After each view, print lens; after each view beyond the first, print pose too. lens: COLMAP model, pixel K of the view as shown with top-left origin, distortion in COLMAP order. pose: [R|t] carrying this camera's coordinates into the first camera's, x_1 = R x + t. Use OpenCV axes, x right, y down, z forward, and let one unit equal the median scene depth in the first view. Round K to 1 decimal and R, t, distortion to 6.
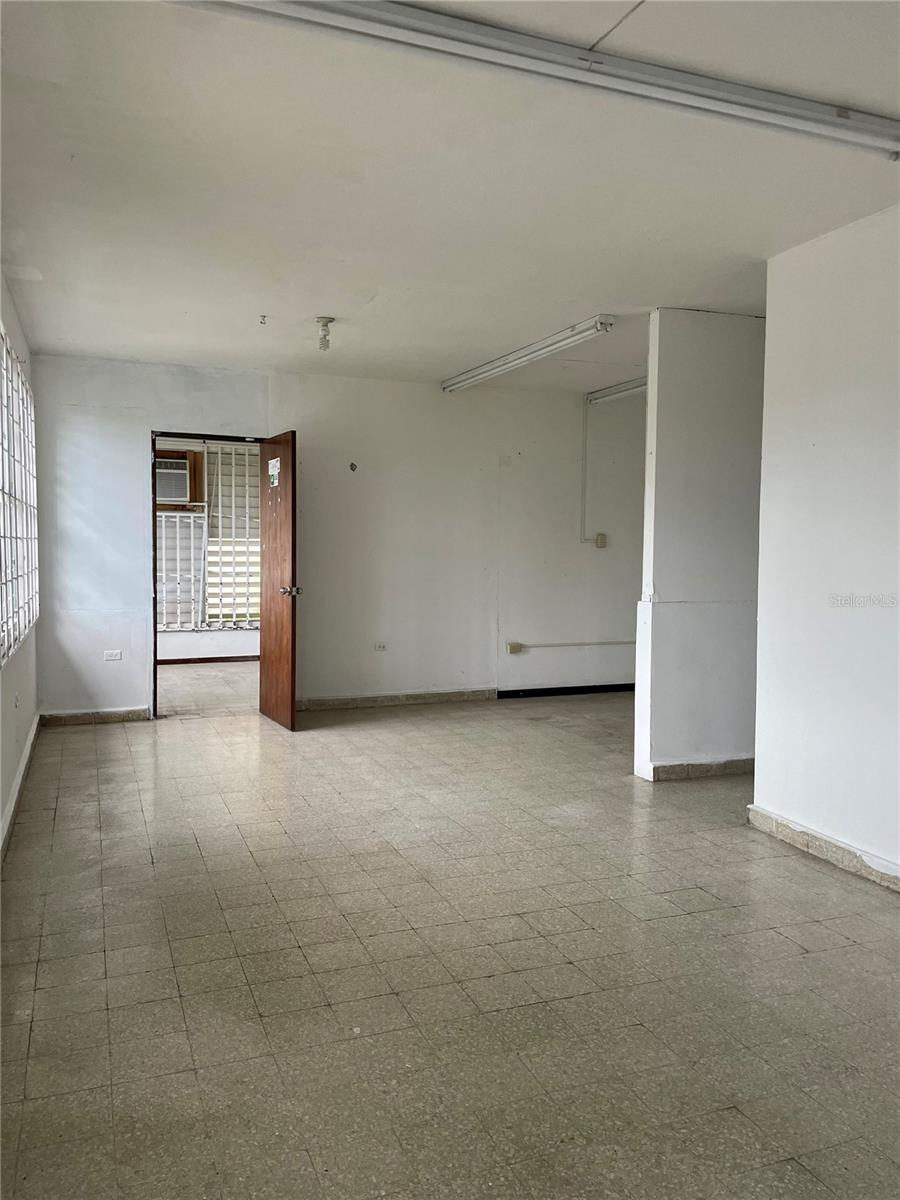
lens RADIAL K [[902.8, 0, 441.0], [0, 902.8, 602.1], [0, 0, 1]] dist [0.063728, -0.039535]
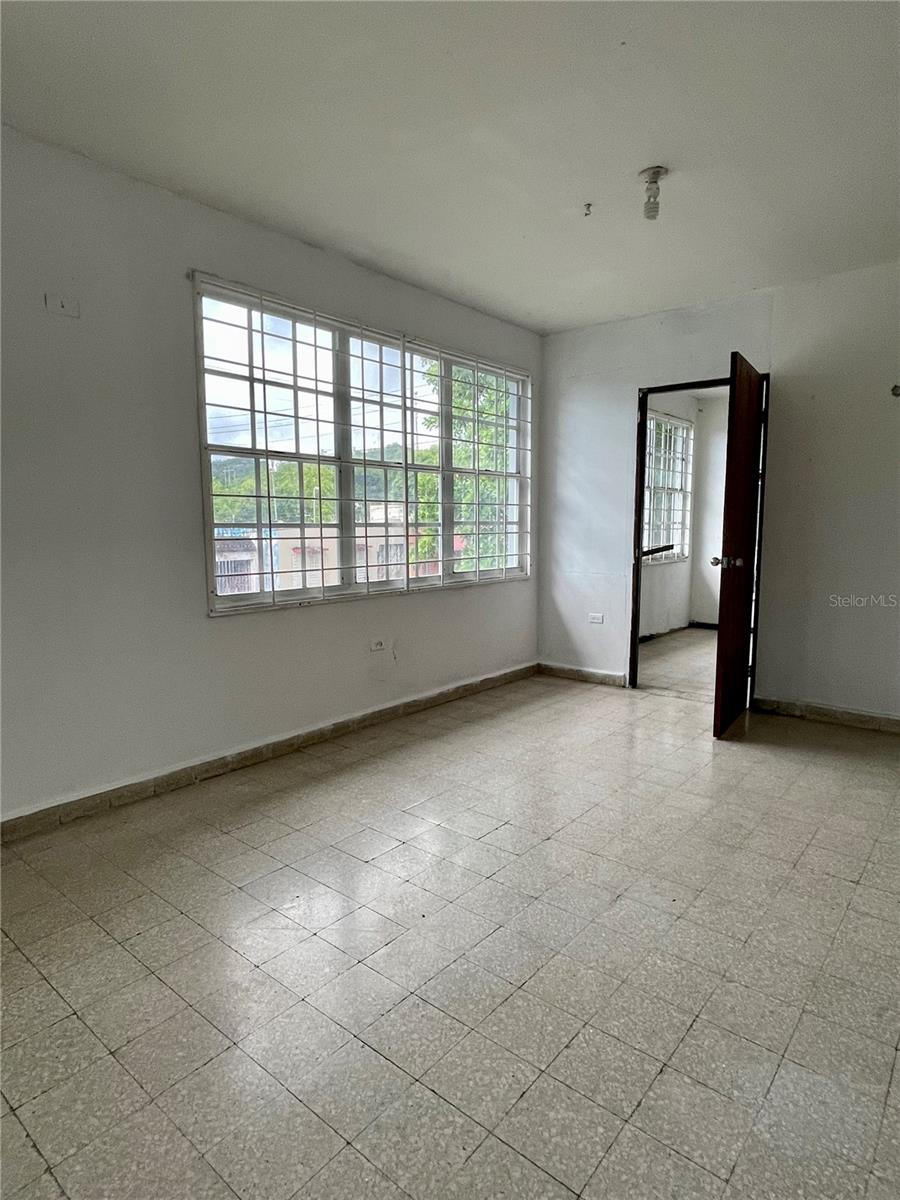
lens RADIAL K [[674.2, 0, 448.7], [0, 674.2, 600.1], [0, 0, 1]] dist [-0.011968, 0.008903]
pose [[0.487626, 0.089469, -0.868456, 0.340372], [-0.047790, 0.995979, 0.075773, -0.018140], [0.871744, 0.004555, 0.489941, 0.755624]]
